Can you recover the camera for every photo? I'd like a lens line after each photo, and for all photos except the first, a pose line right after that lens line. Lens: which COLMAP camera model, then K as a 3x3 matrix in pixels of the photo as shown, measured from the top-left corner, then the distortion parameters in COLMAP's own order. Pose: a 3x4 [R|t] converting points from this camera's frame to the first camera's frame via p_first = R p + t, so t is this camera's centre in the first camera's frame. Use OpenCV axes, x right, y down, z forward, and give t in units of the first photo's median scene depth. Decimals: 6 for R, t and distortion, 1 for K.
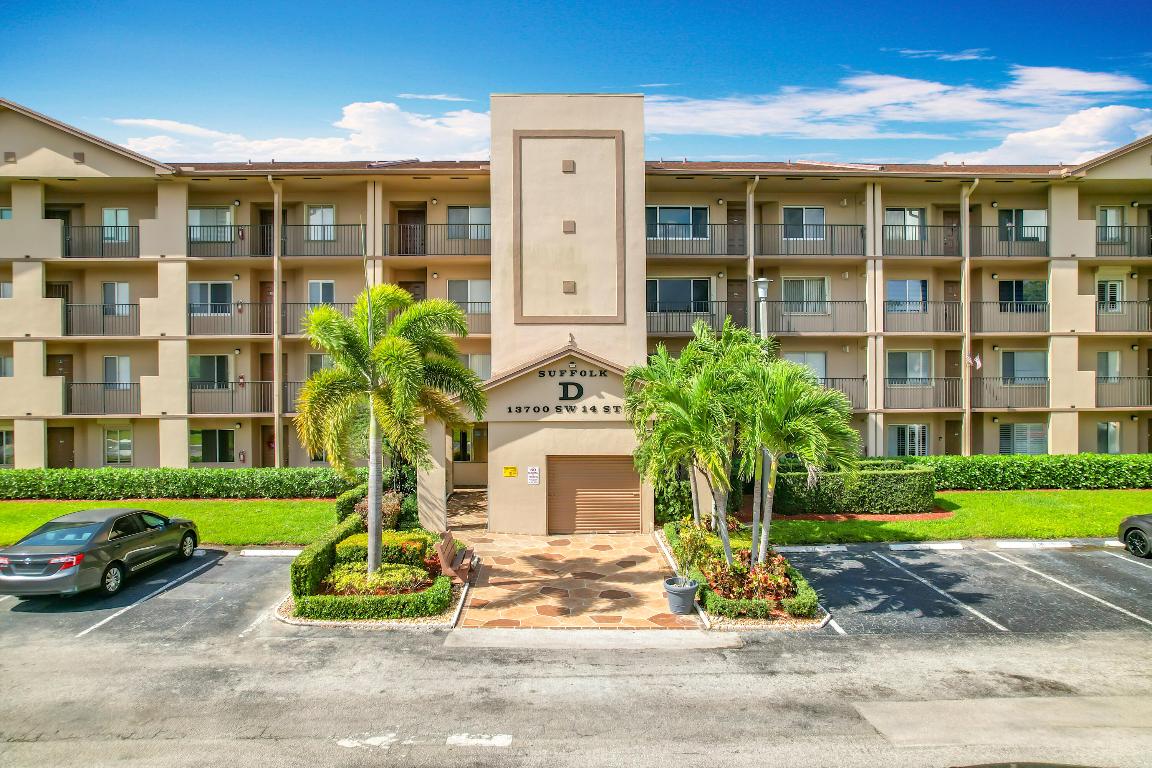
lens RADIAL K [[738.9, 0, 566.7], [0, 738.9, 404.9], [0, 0, 1]] dist [-0.069430, 0.062822]
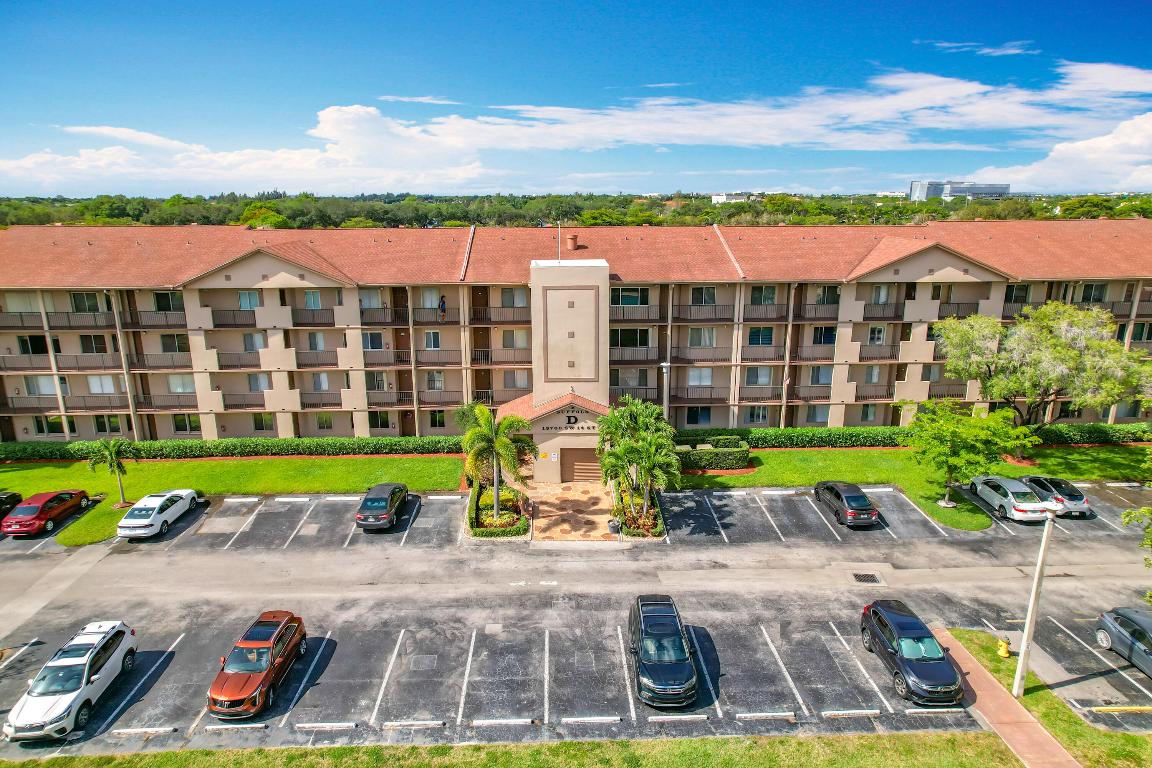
lens RADIAL K [[715.4, 0, 560.0], [0, 715.4, 408.6], [0, 0, 1]] dist [-0.011091, 0.000264]
pose [[0.999984, -0.003006, -0.004718, -0.021229], [0.004096, 0.967843, 0.251521, -0.636809], [0.003810, -0.251537, 0.967840, -1.112212]]
